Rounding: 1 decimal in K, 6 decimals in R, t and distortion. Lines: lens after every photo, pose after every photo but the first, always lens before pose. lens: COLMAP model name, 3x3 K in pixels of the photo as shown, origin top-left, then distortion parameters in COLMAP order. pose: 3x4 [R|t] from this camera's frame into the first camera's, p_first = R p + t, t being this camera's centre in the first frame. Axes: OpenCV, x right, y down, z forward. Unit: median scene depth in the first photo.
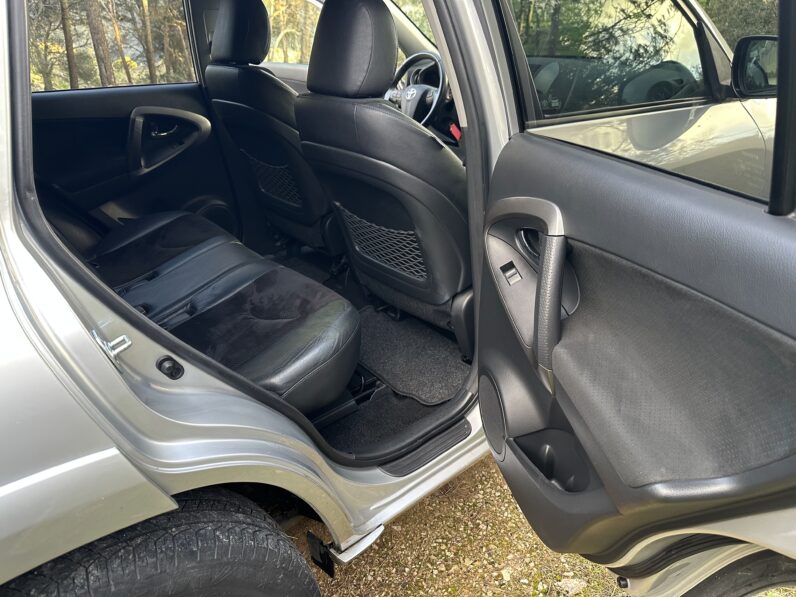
lens RADIAL K [[563.3, 0, 410.7], [0, 563.3, 306.6], [0, 0, 1]] dist [0.047071, -0.062525]
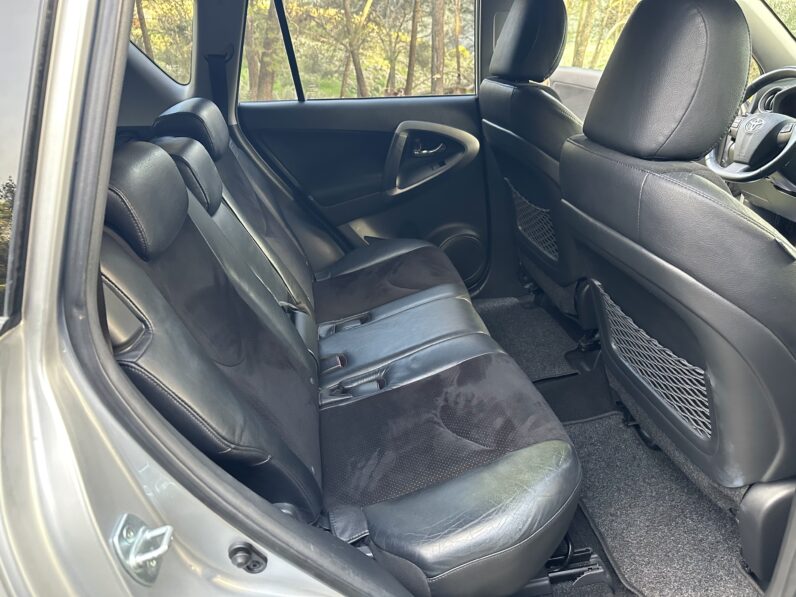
lens RADIAL K [[563.3, 0, 395.9], [0, 563.3, 300.8], [0, 0, 1]] dist [0.047071, -0.062525]
pose [[0.856043, 0.219321, -0.468069, -0.006678], [-0.215134, 0.974539, 0.063182, -0.132010], [0.470008, 0.046611, 0.881430, 0.218722]]
